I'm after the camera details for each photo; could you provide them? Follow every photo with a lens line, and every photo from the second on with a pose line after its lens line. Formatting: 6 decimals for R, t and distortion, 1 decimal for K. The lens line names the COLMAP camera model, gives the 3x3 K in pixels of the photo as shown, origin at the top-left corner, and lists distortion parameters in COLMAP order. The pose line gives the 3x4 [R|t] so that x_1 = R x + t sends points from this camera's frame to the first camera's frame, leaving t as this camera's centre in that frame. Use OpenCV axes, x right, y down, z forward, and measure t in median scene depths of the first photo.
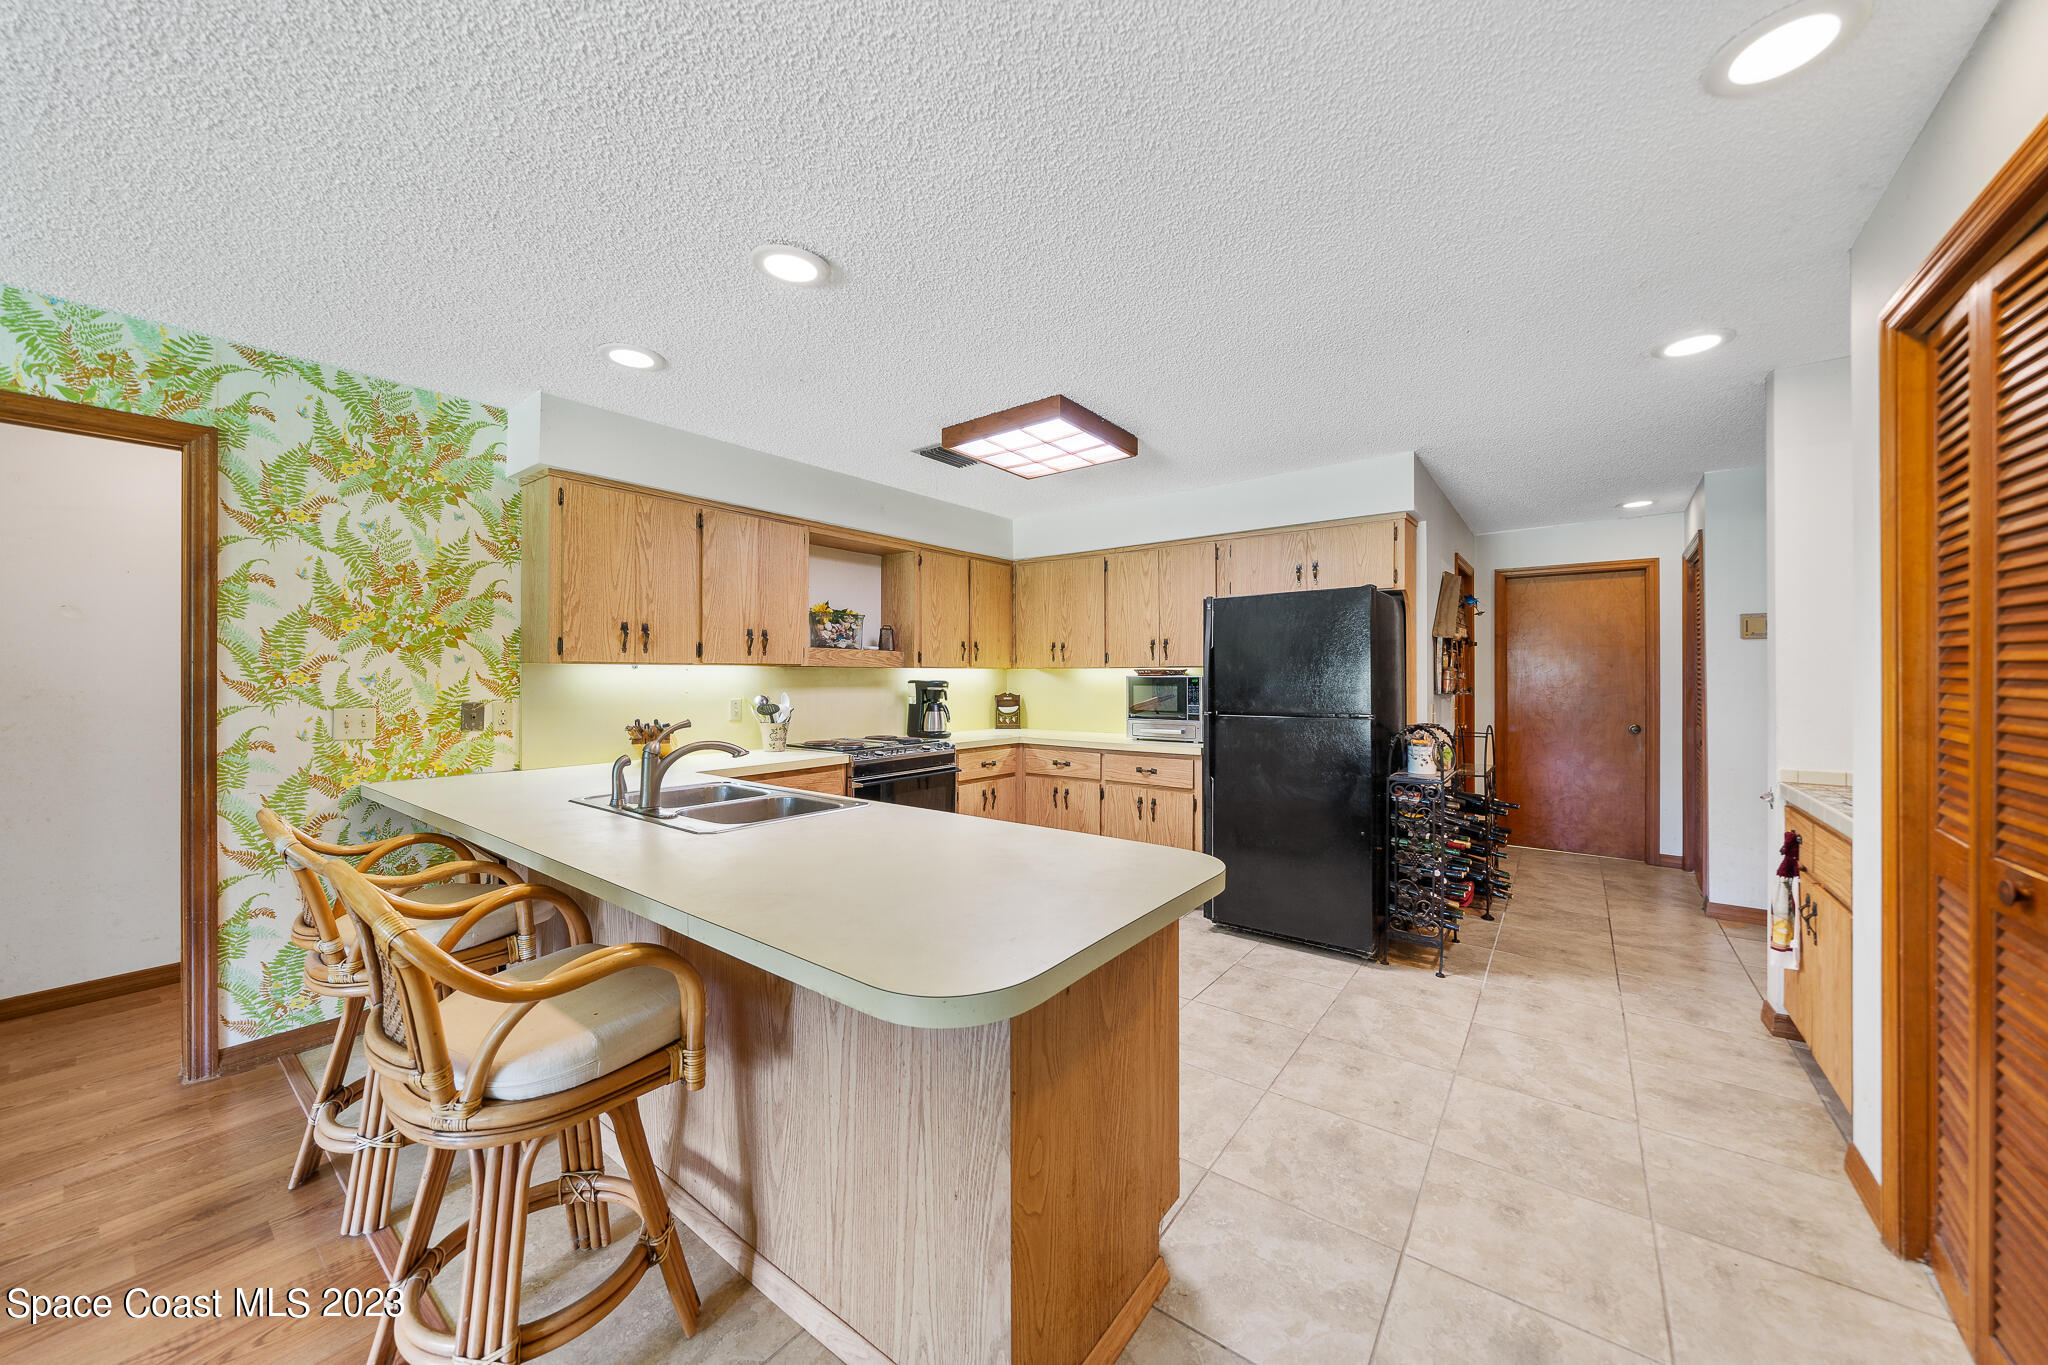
lens RADIAL K [[719.1, 0, 1020.6], [0, 719.1, 675.8], [0, 0, 1]] dist [-0.004509, -0.000002]
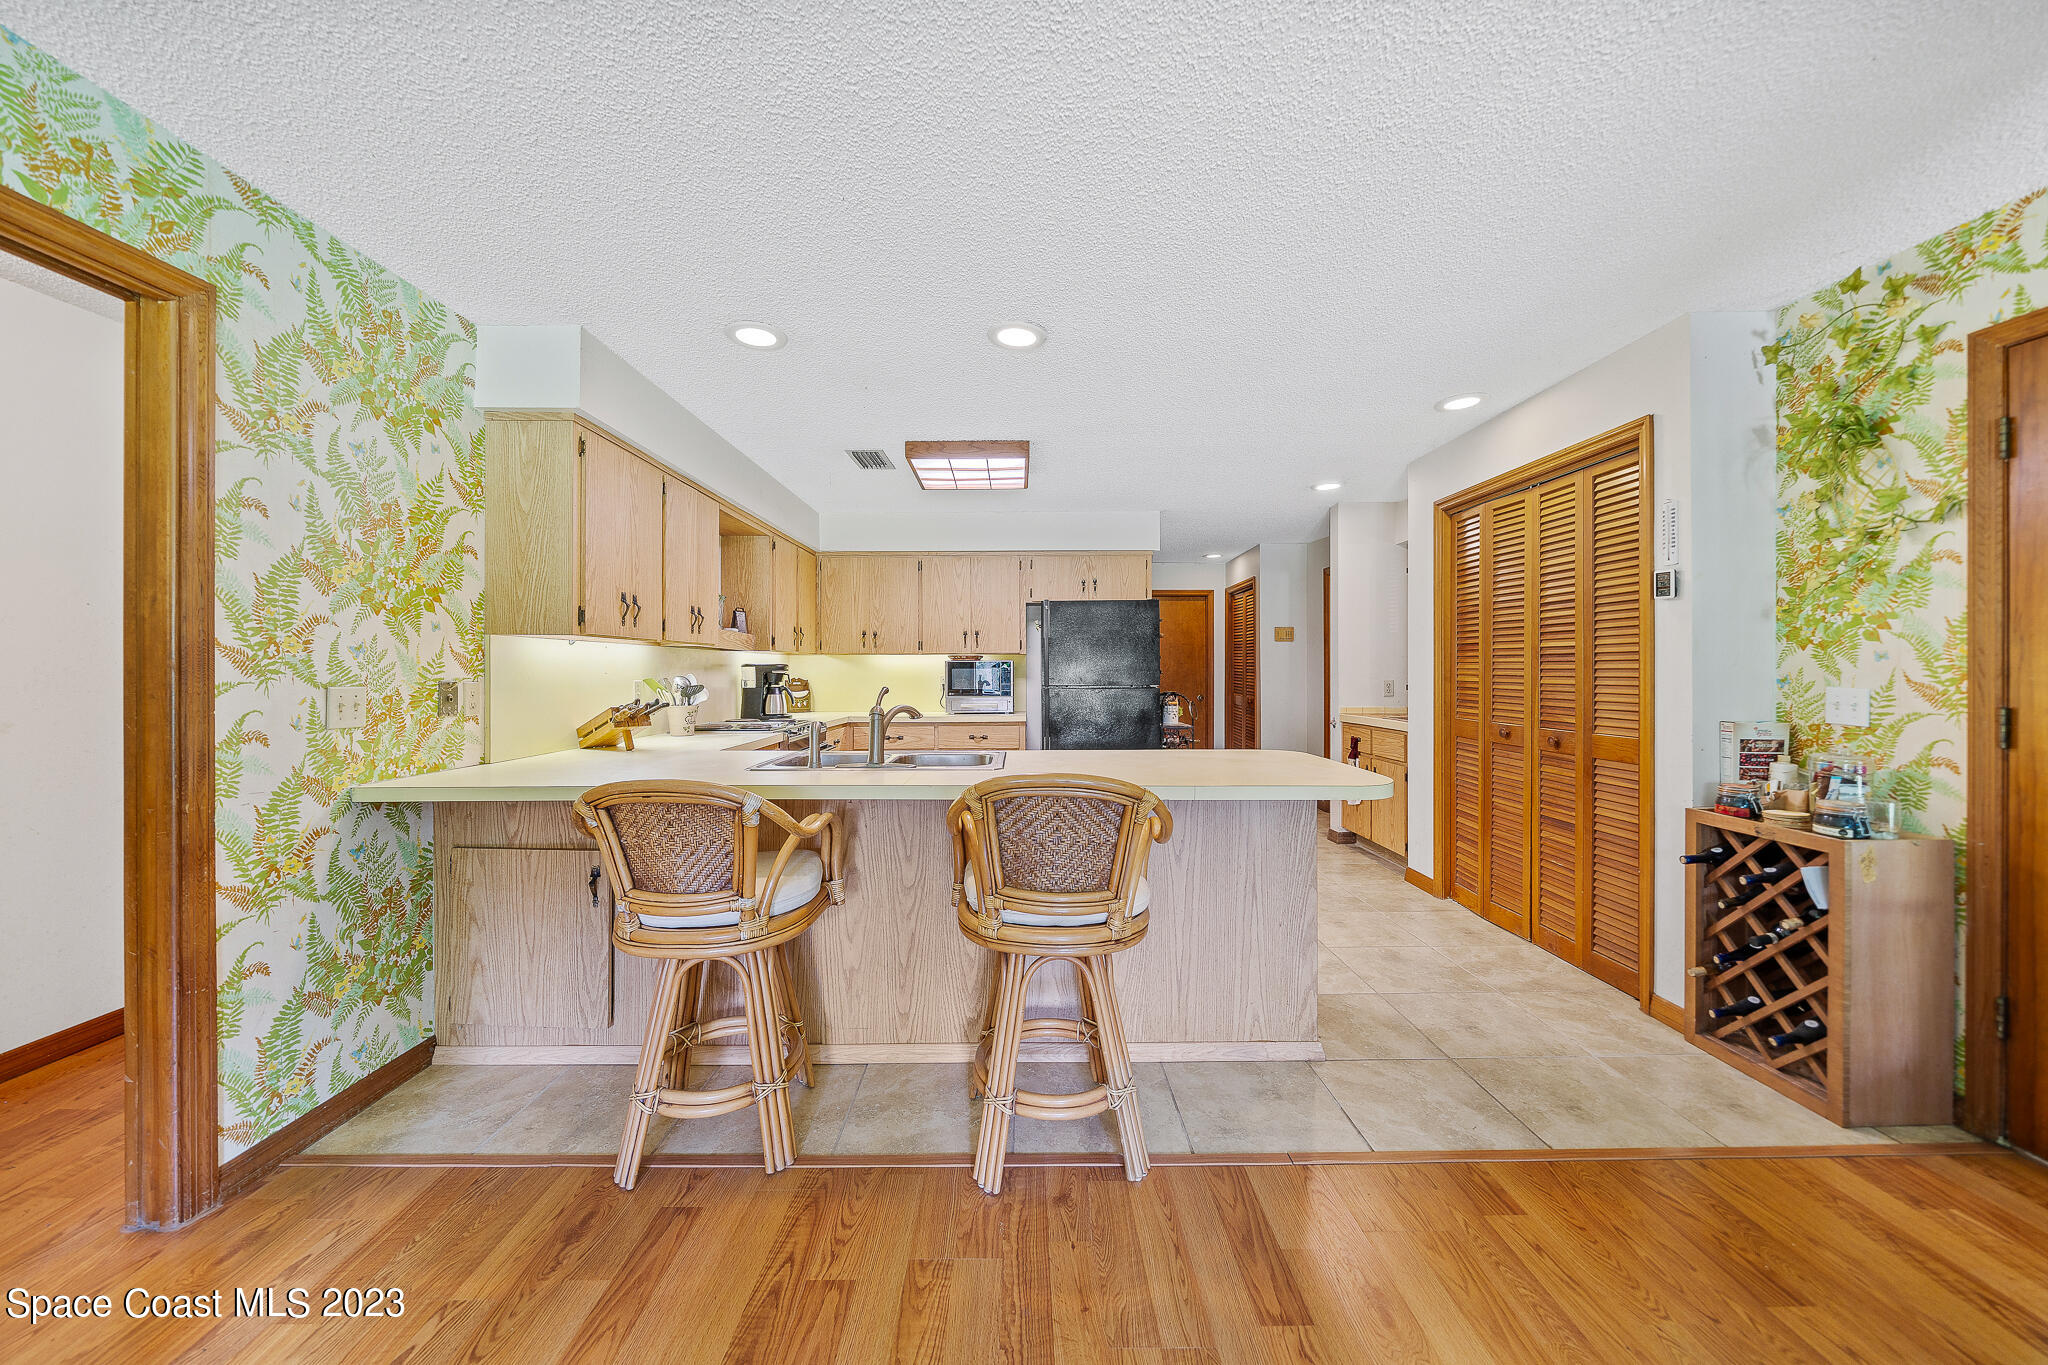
lens RADIAL K [[722.9, 0, 1017.7], [0, 722.9, 673.8], [0, 0, 1]] dist [-0.001842, 0.000059]
pose [[0.796052, -0.003411, 0.605219, -0.807406], [0.001014, 0.999990, 0.004302, 0.028437], [-0.605228, -0.002810, 0.796047, -0.037441]]
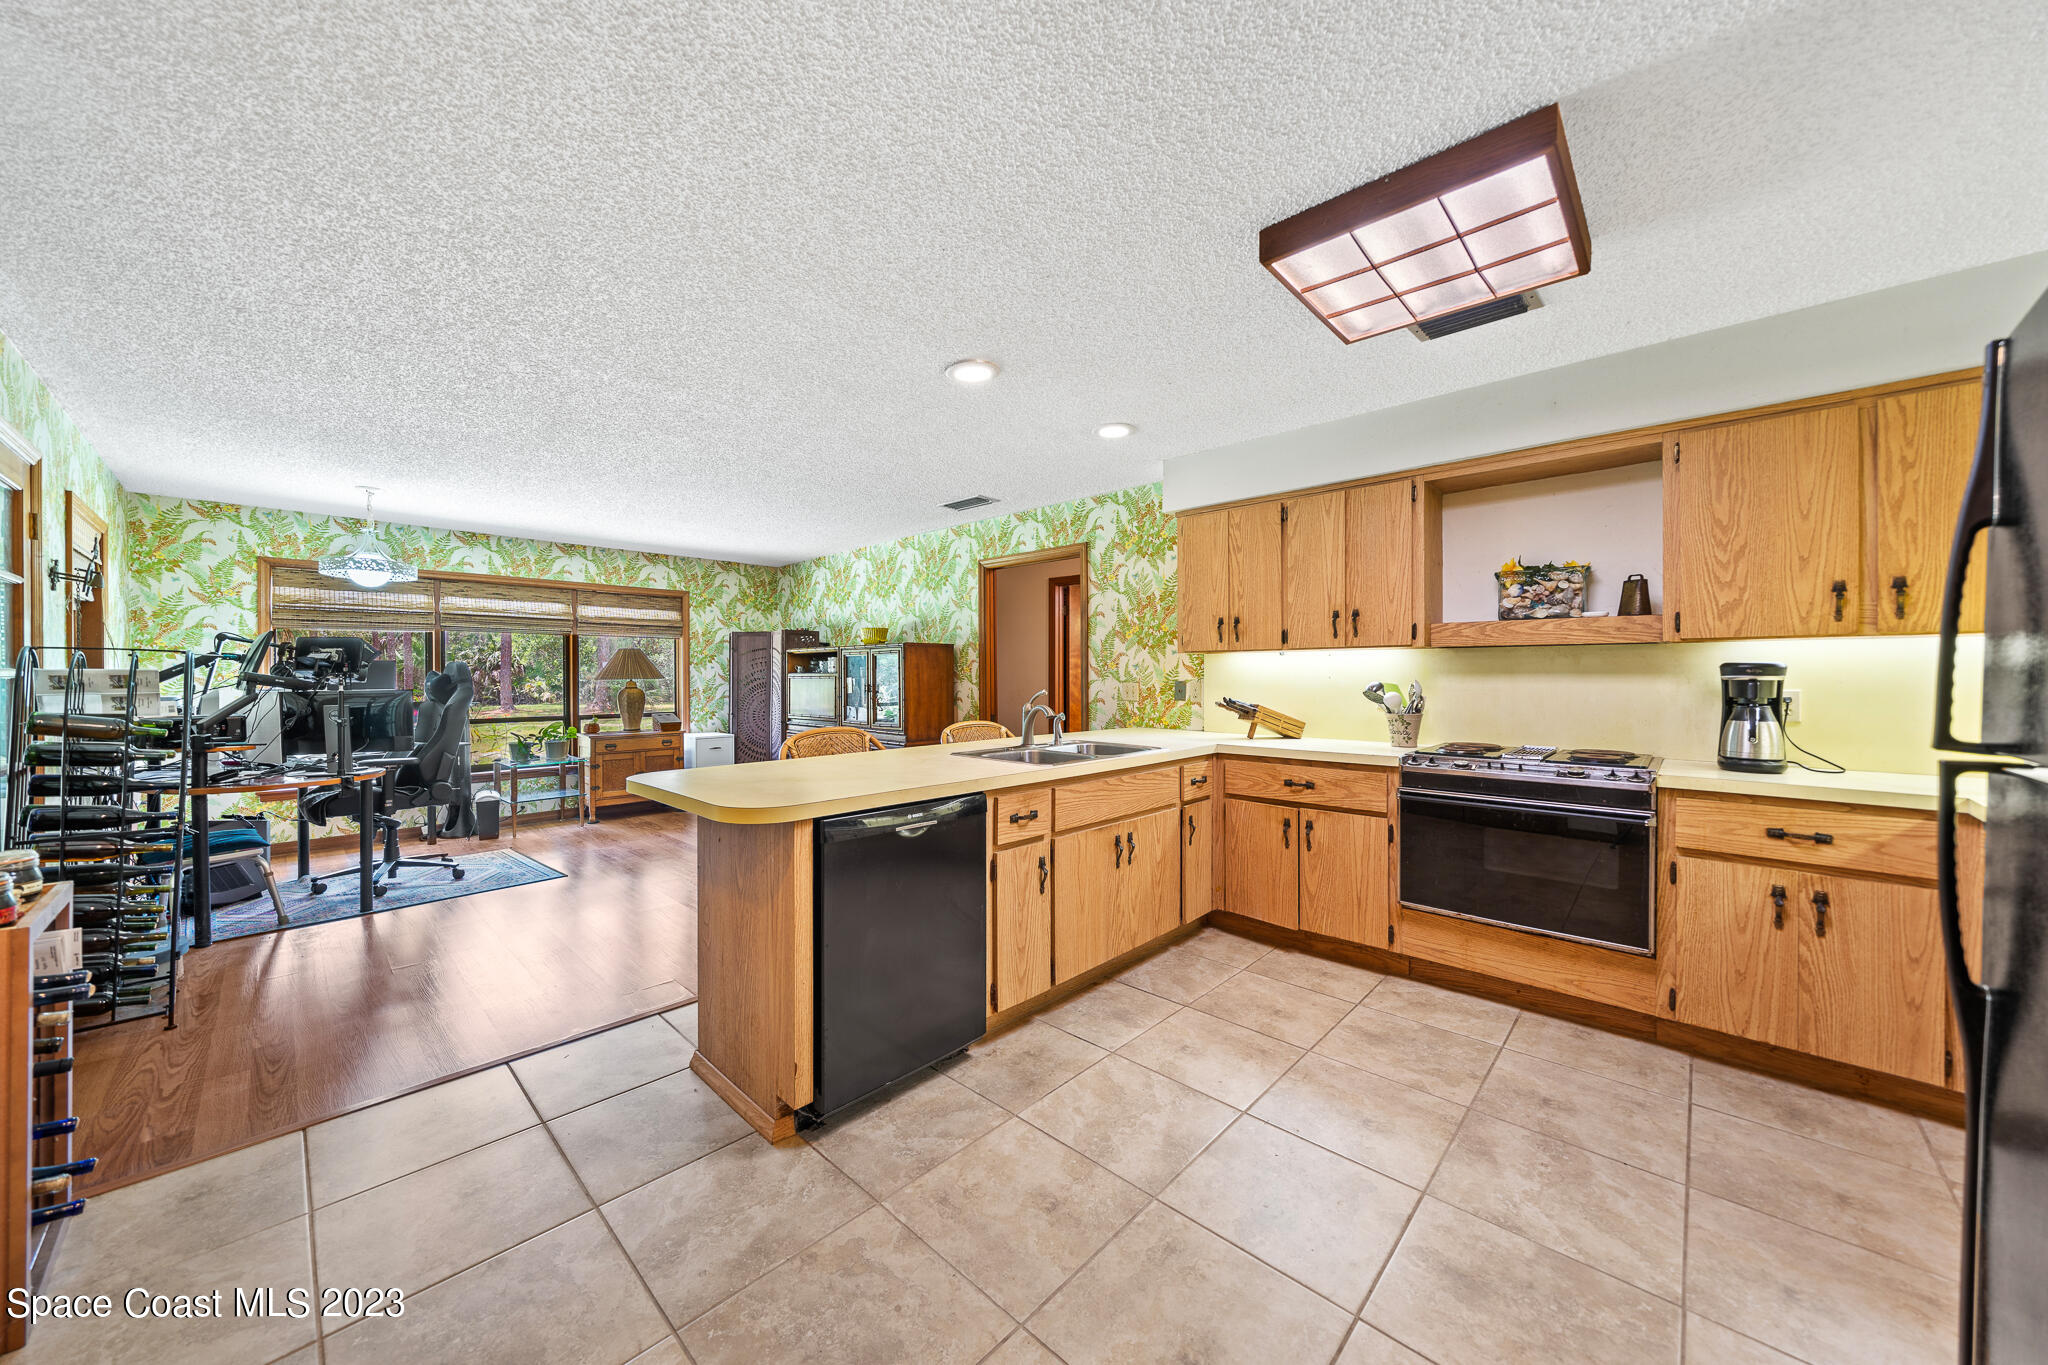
lens RADIAL K [[719.1, 0, 1028.6], [0, 719.1, 677.4], [0, 0, 1]] dist [-0.004509, -0.000002]
pose [[-0.098611, 0.004333, -0.995117, 0.802012], [0.001885, 0.999990, 0.004167, 0.024418], [0.995124, -0.001465, -0.098618, 0.904632]]
